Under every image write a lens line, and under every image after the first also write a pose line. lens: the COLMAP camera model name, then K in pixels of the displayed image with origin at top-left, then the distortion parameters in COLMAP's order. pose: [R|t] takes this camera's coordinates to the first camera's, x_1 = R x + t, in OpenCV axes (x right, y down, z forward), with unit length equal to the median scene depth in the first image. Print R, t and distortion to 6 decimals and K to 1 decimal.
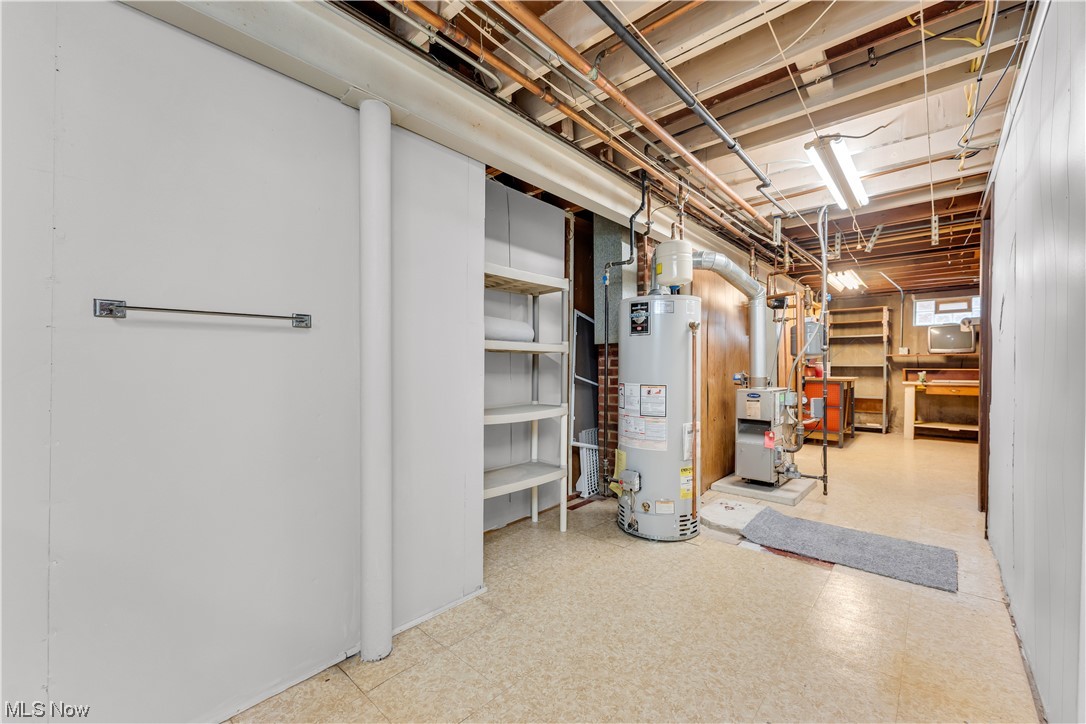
lens RADIAL K [[438.2, 0, 537.9], [0, 438.2, 370.6], [0, 0, 1]] dist [0.003194, 0.000361]
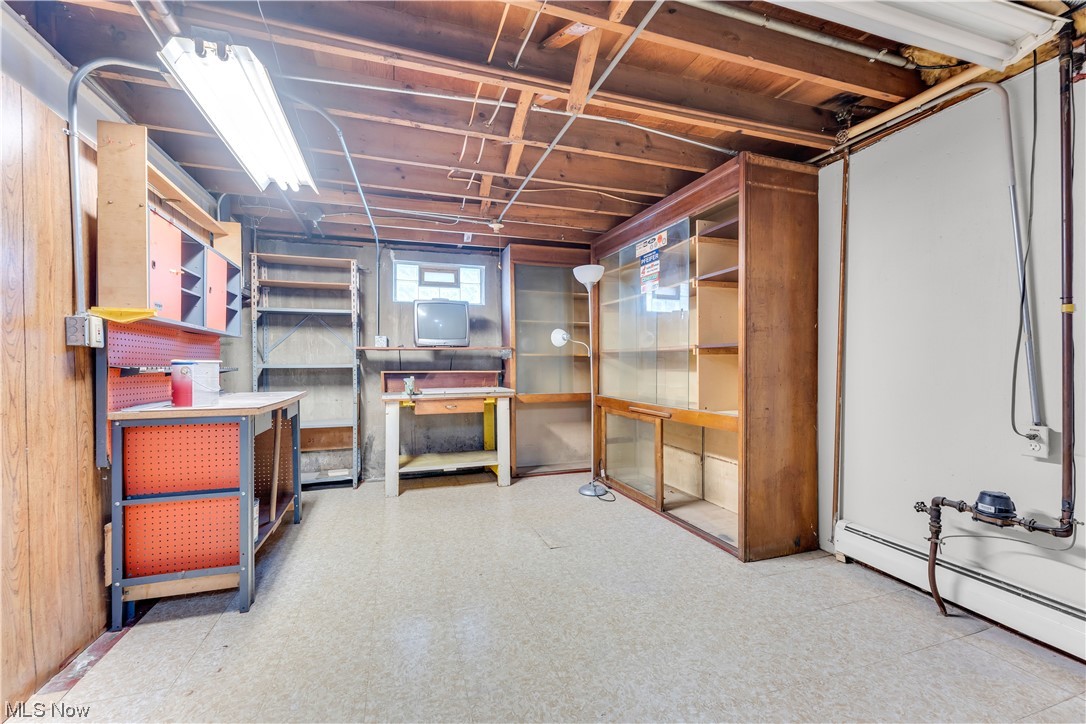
lens RADIAL K [[438.2, 0, 536.1], [0, 438.2, 366.0], [0, 0, 1]] dist [0.003194, 0.000361]
pose [[0.493700, -0.009092, 0.869585, 0.418036], [0.014214, 0.999896, 0.002385, -0.009816], [-0.869516, 0.011183, 0.493778, 0.522740]]
